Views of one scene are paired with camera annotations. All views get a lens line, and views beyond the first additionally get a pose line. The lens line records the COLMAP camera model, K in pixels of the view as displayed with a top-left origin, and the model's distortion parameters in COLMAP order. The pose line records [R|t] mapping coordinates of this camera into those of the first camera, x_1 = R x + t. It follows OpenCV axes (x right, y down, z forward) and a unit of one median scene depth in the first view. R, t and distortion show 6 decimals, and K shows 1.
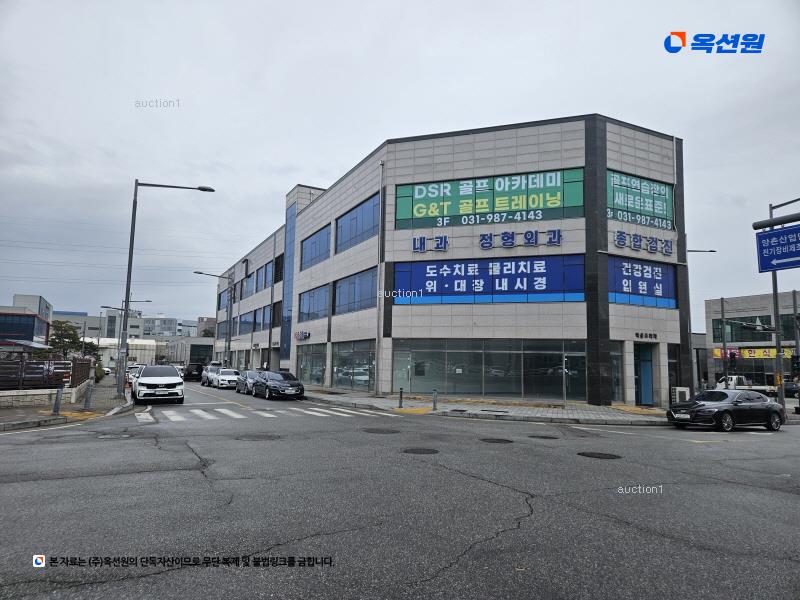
lens RADIAL K [[542.3, 0, 400.0], [0, 542.3, 300.0], [0, 0, 1]] dist [0.058284, -0.002874]
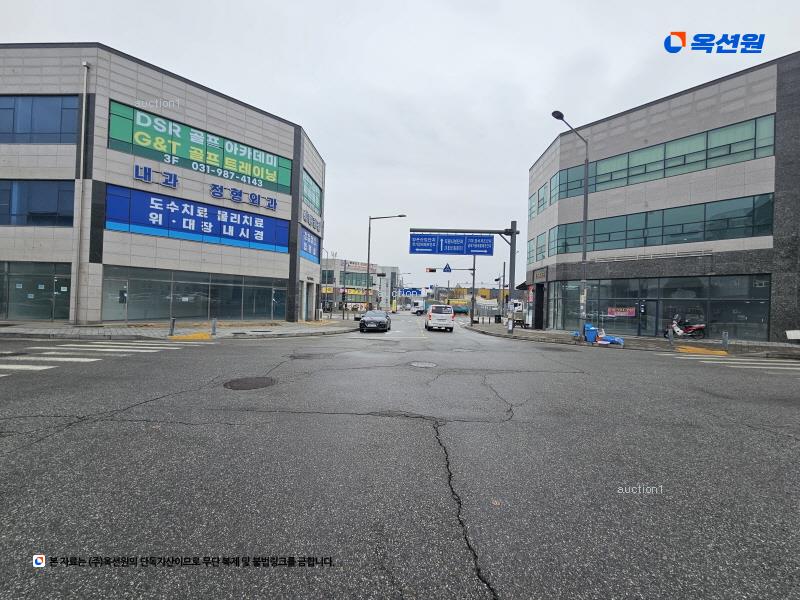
lens RADIAL K [[324.5, 0, 400.0], [0, 324.5, 300.0], [0, 0, 1]] dist [-0.000318, -0.000425]
pose [[0.492042, 0.005643, 0.870553, -0.259992], [-0.127651, 0.989638, 0.065734, 0.029503], [-0.861162, -0.143471, 0.487664, 0.275942]]
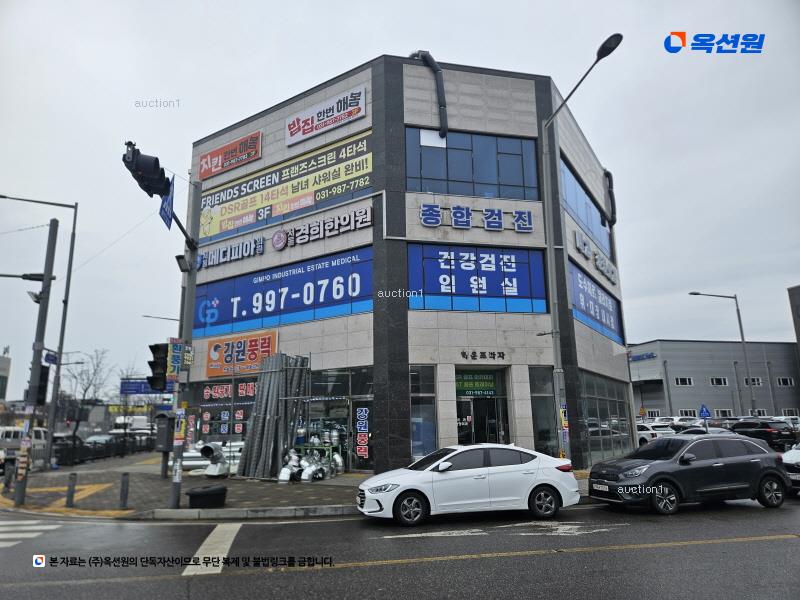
lens RADIAL K [[542.3, 0, 400.0], [0, 542.3, 300.0], [0, 0, 1]] dist [0.058284, -0.002874]
pose [[0.965579, -0.095306, -0.242022, 0.505250], [0.068640, 0.990836, -0.116332, 0.066561], [0.250892, 0.095715, 0.963272, 0.326268]]
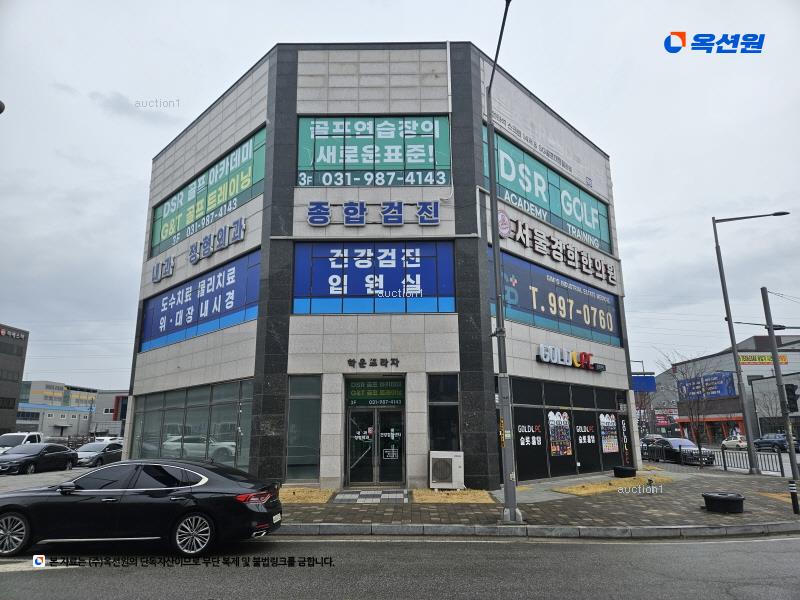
lens RADIAL K [[542.3, 0, 400.0], [0, 542.3, 300.0], [0, 0, 1]] dist [0.058284, -0.002874]
pose [[0.883269, -0.137513, -0.448248, 0.728903], [0.082662, 0.986721, -0.139820, 0.080438], [0.461523, 0.086445, 0.882907, 0.478165]]
